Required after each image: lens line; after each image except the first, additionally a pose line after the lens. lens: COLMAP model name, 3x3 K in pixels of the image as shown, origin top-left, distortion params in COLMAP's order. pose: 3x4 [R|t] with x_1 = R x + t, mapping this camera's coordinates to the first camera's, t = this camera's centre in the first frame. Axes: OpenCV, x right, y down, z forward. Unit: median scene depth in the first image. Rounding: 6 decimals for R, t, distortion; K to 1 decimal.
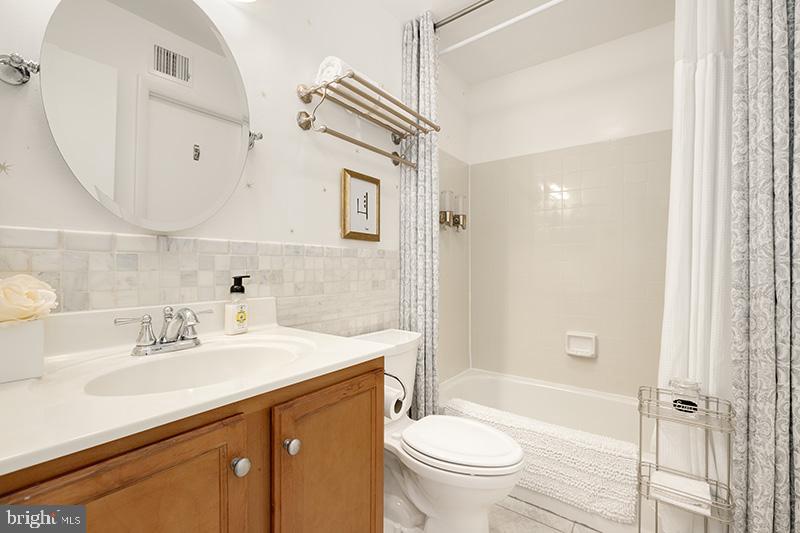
lens RADIAL K [[365.6, 0, 379.7], [0, 365.6, 269.1], [0, 0, 1]] dist [0.000432, 0.000133]
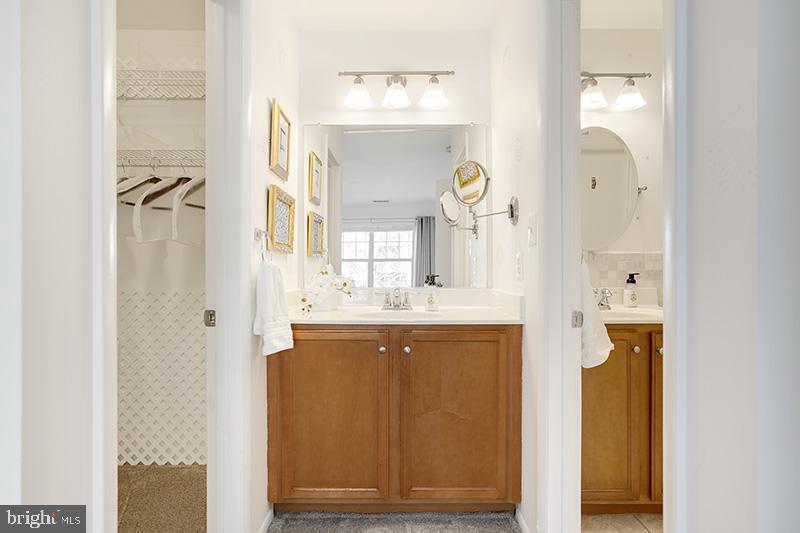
lens RADIAL K [[406.3, 0, 400.0], [0, 406.3, 266.5], [0, 0, 1]] dist [-0.001449, 0.000928]
pose [[0.647214, -0.006123, -0.762284, 0.216860], [-0.002308, 0.999947, -0.009991, 0.004459], [0.762305, 0.008226, 0.647166, -0.634434]]
